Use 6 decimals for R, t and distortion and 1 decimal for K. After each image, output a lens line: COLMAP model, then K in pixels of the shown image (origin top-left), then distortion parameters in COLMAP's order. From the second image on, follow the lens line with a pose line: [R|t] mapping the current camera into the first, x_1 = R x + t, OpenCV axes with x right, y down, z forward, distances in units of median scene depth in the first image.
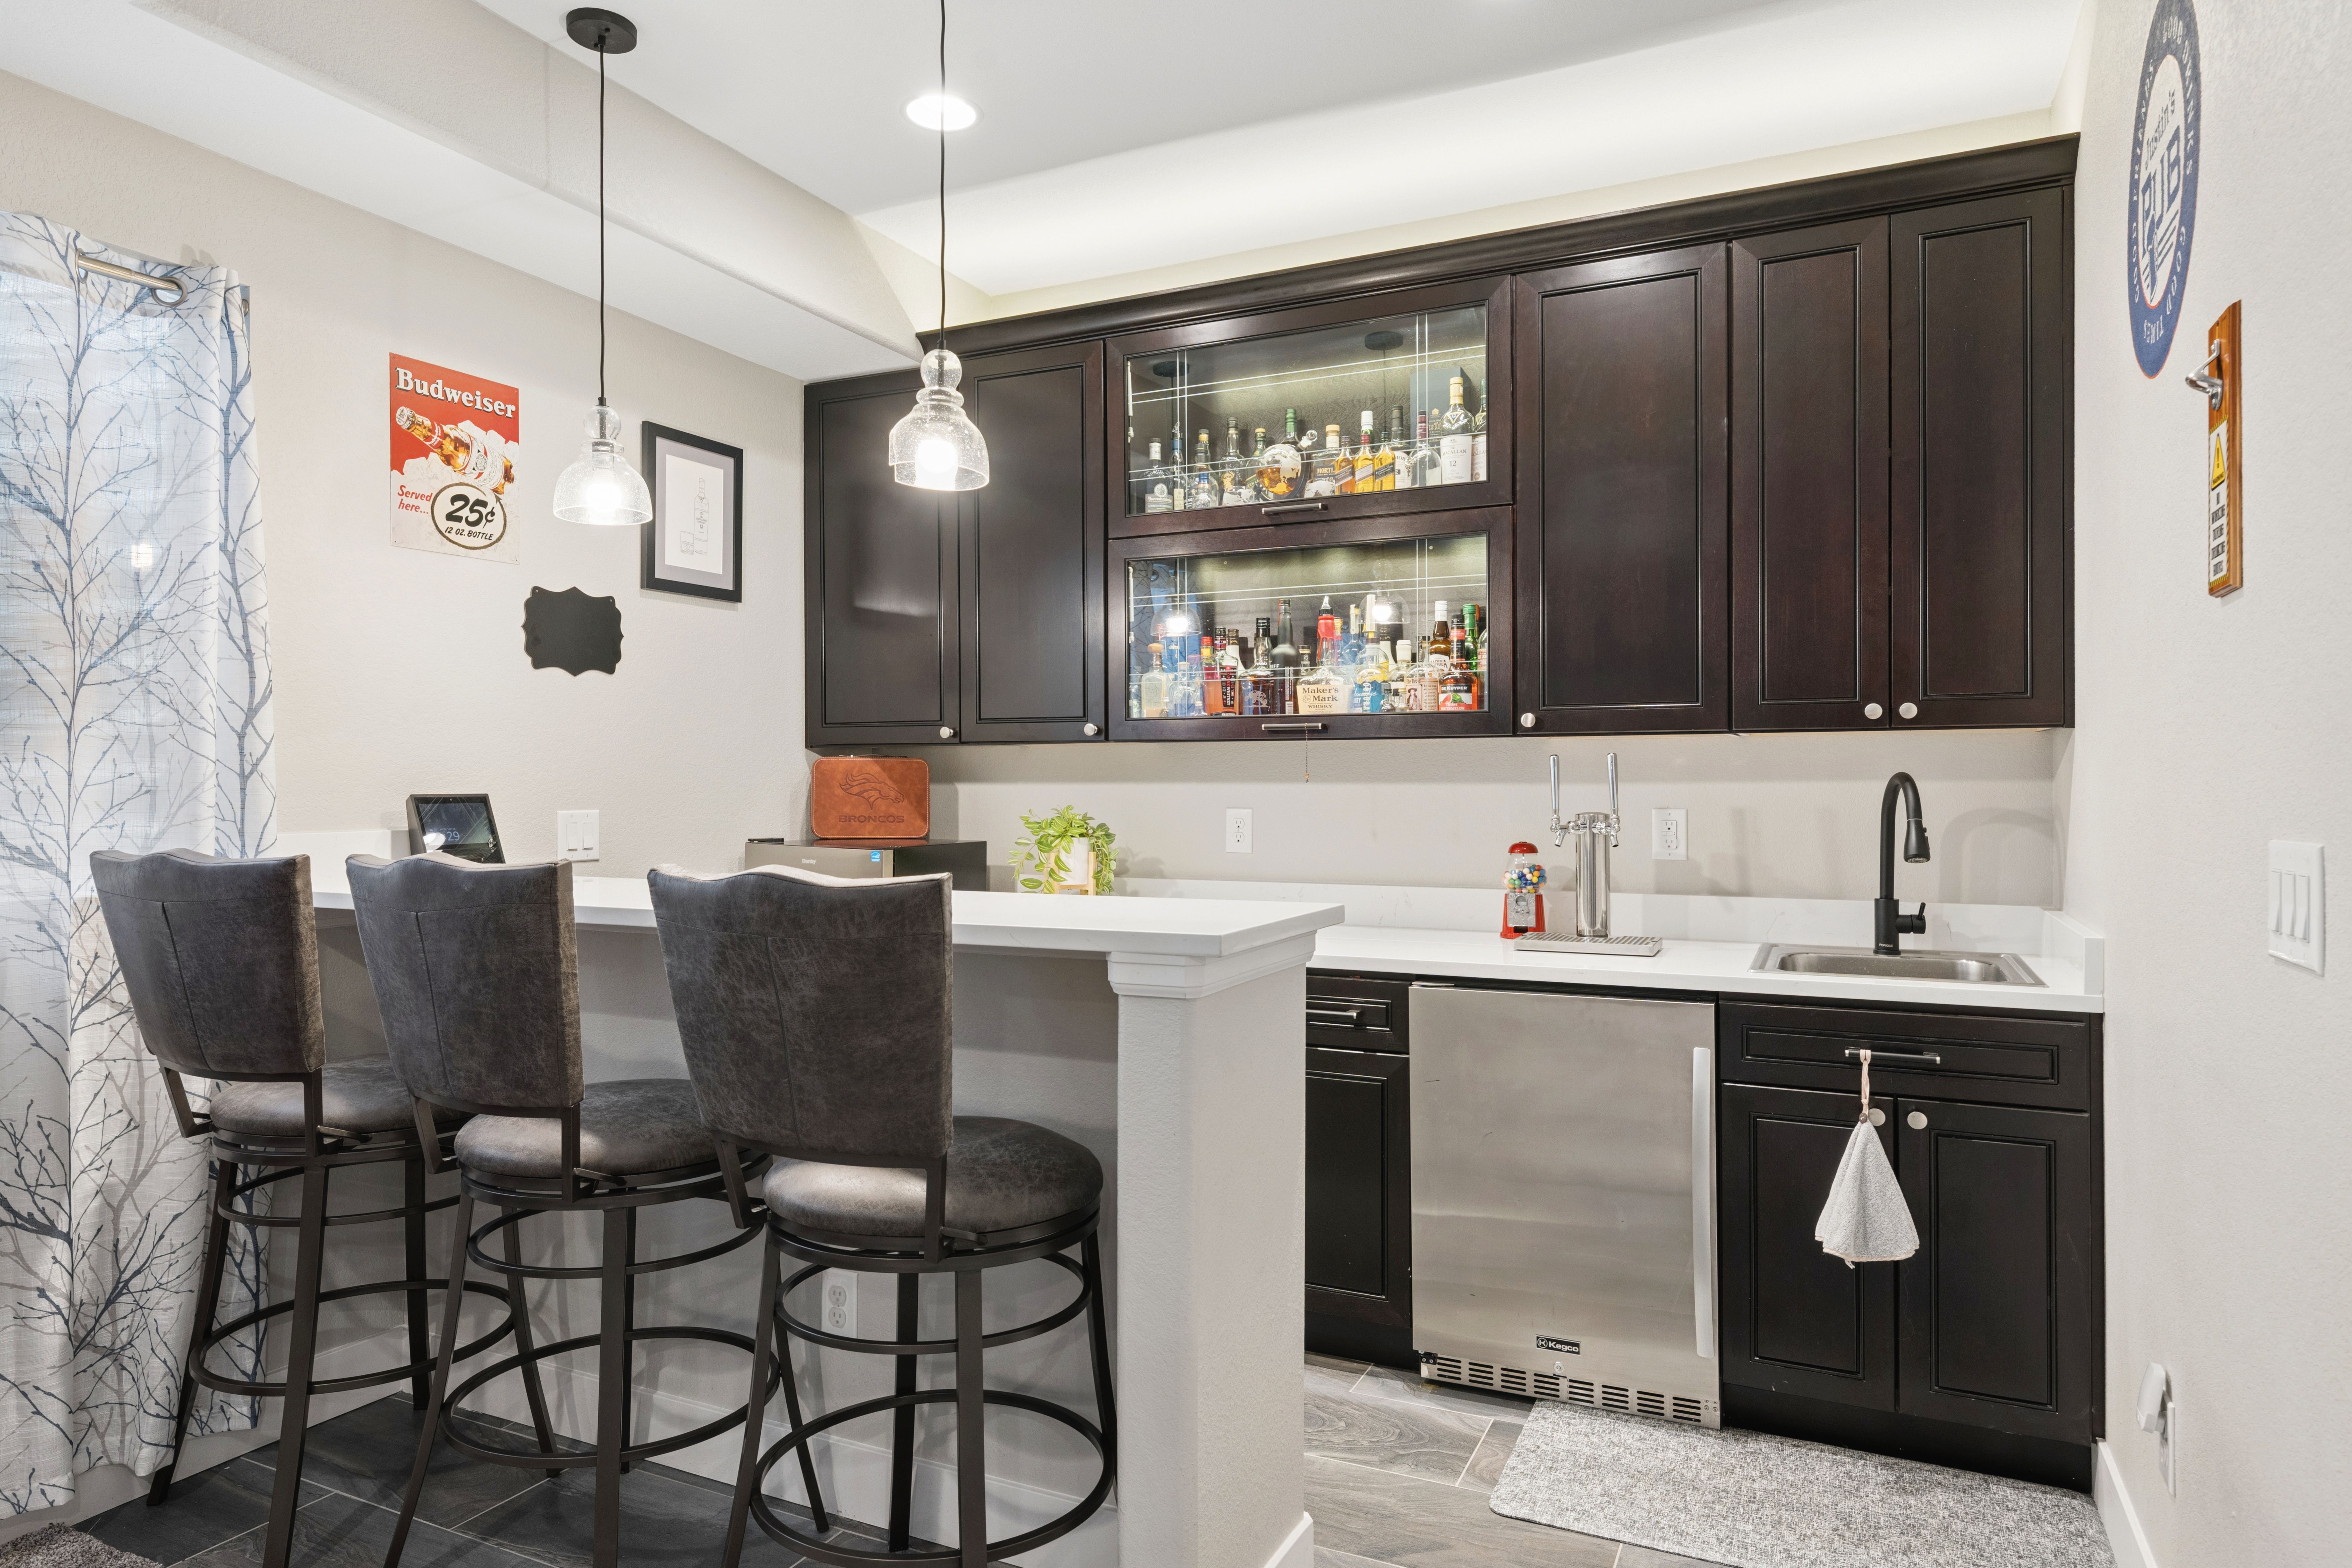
lens RADIAL K [[1436.1, 0, 1178.1], [0, 1436.1, 774.6], [0, 0, 1]] dist [0.012503, -0.002873]
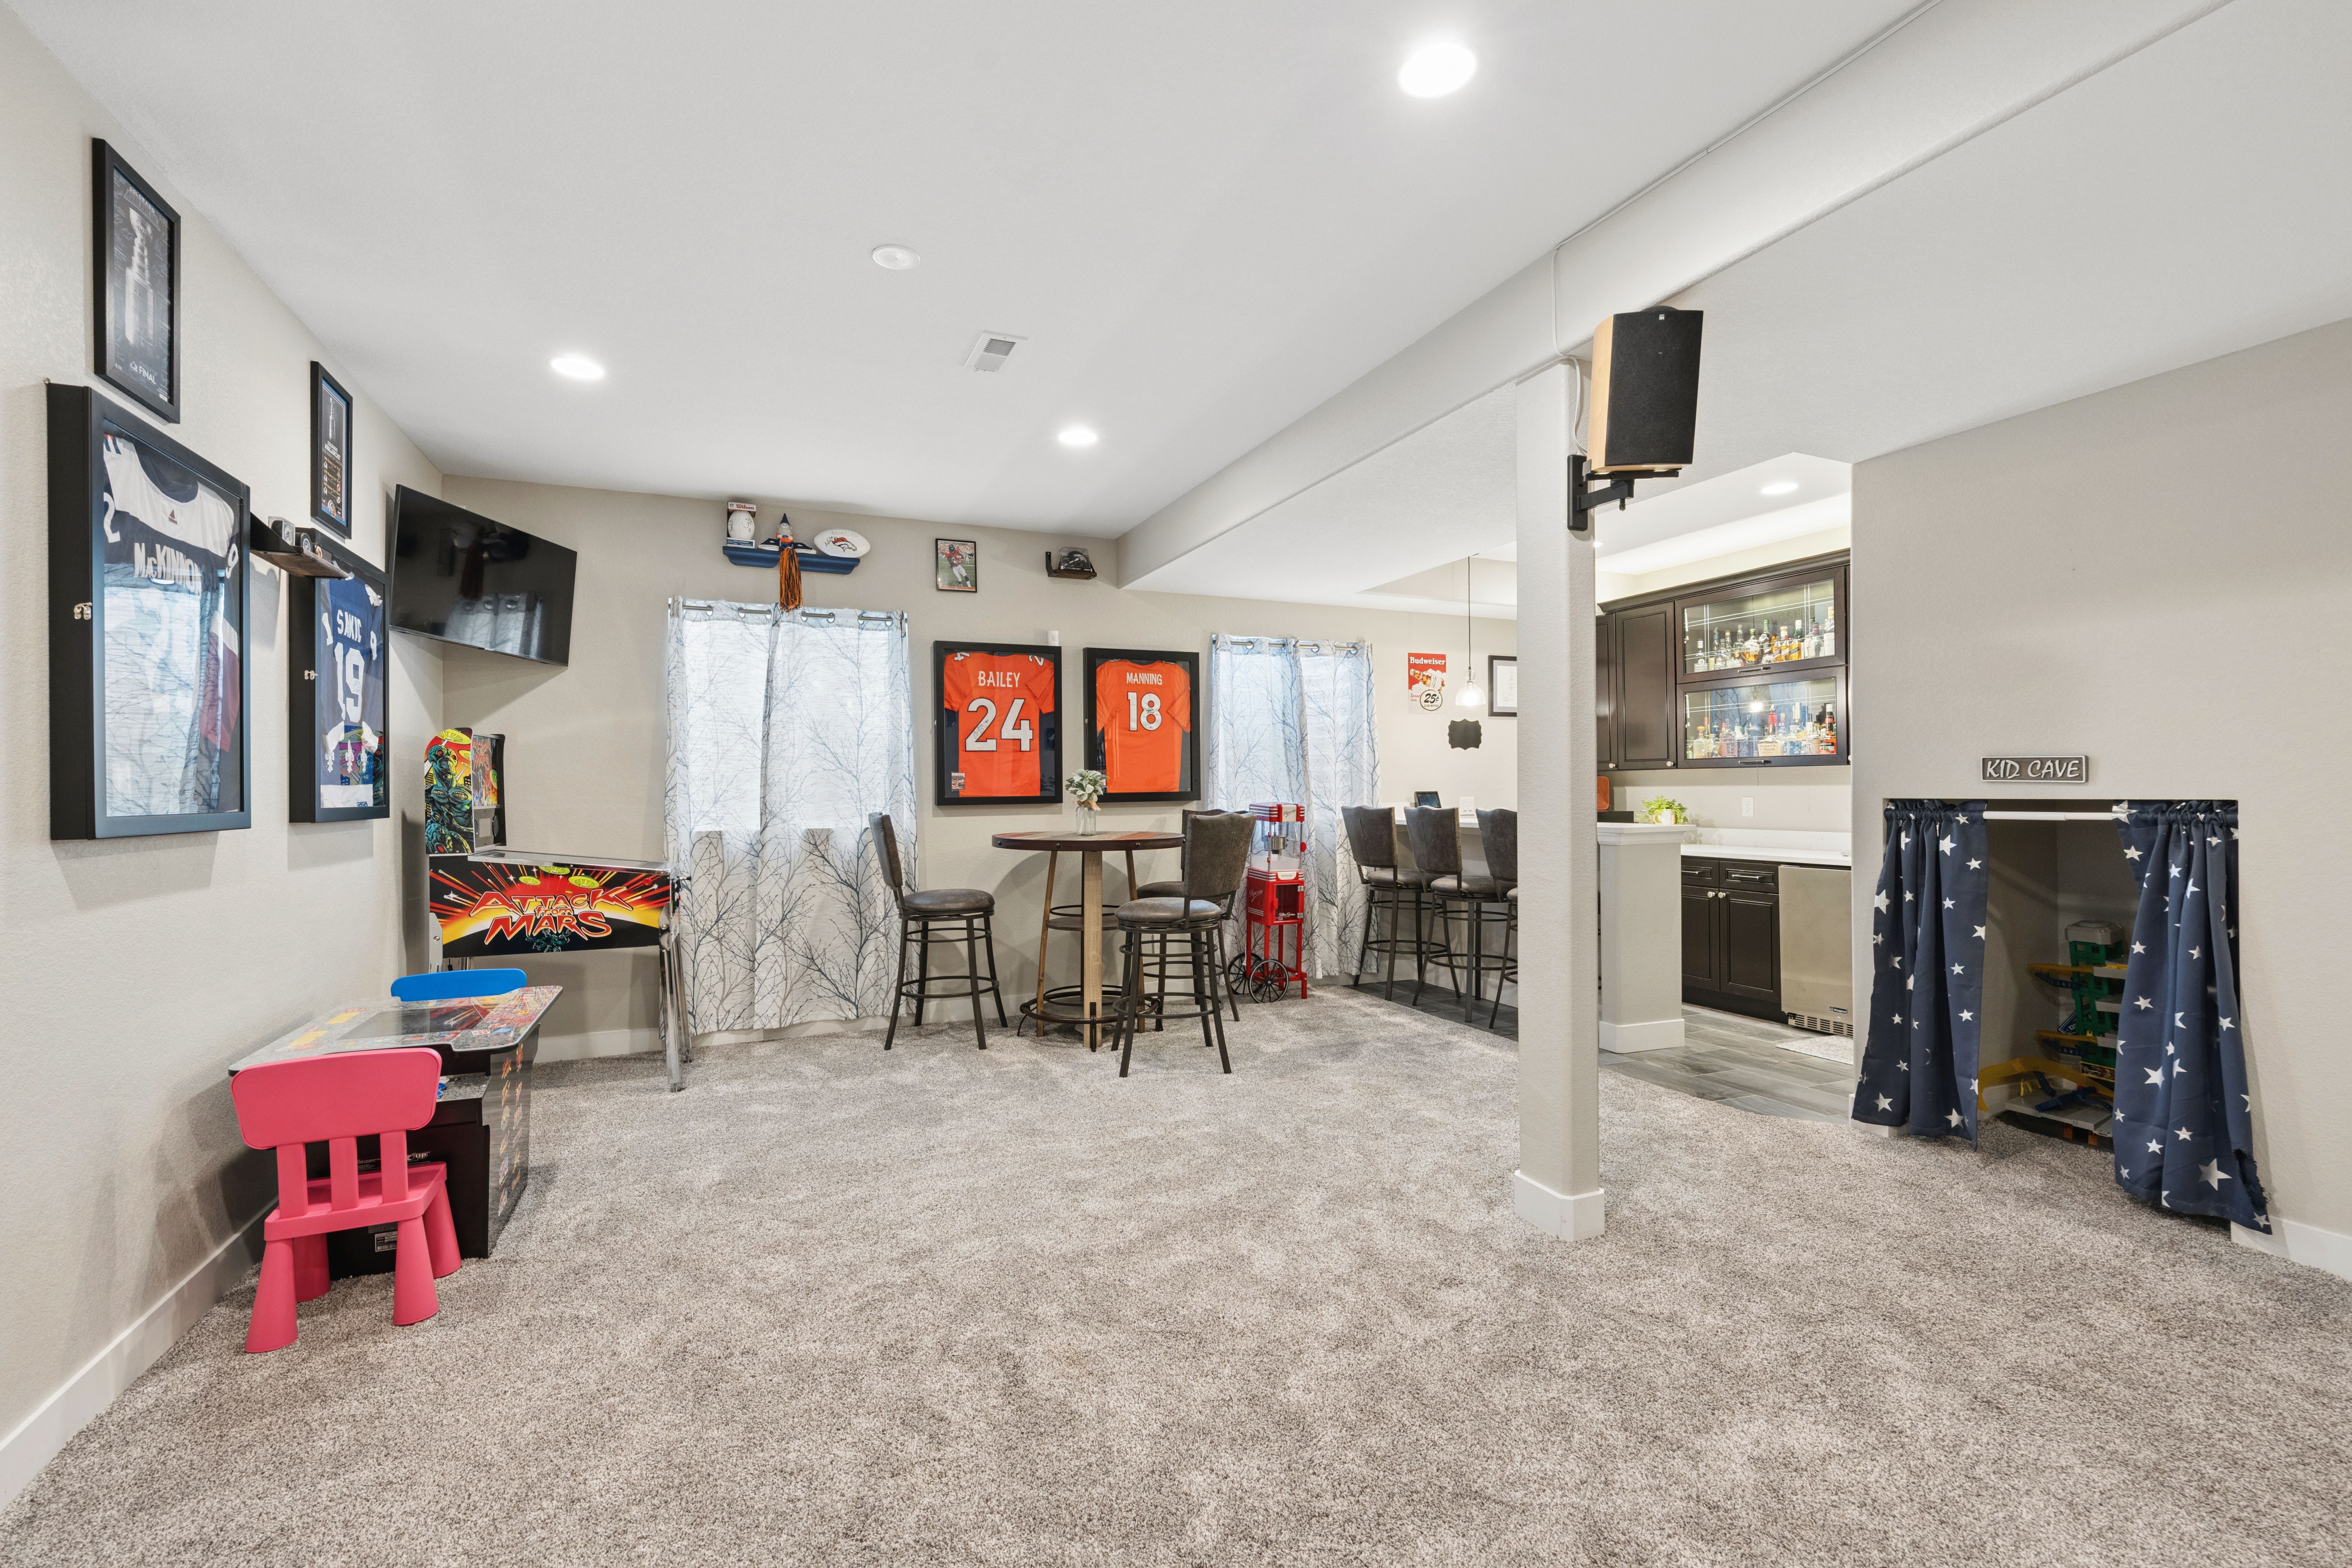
lens RADIAL K [[996.9, 0, 1176.6], [0, 996.9, 782.0], [0, 0, 1]] dist [0.002500, -0.001155]
pose [[0.763083, -0.008524, -0.646245, 0.551871], [0.010179, 0.999948, -0.001171, -0.010625], [0.646221, -0.005685, 0.763129, -1.153071]]
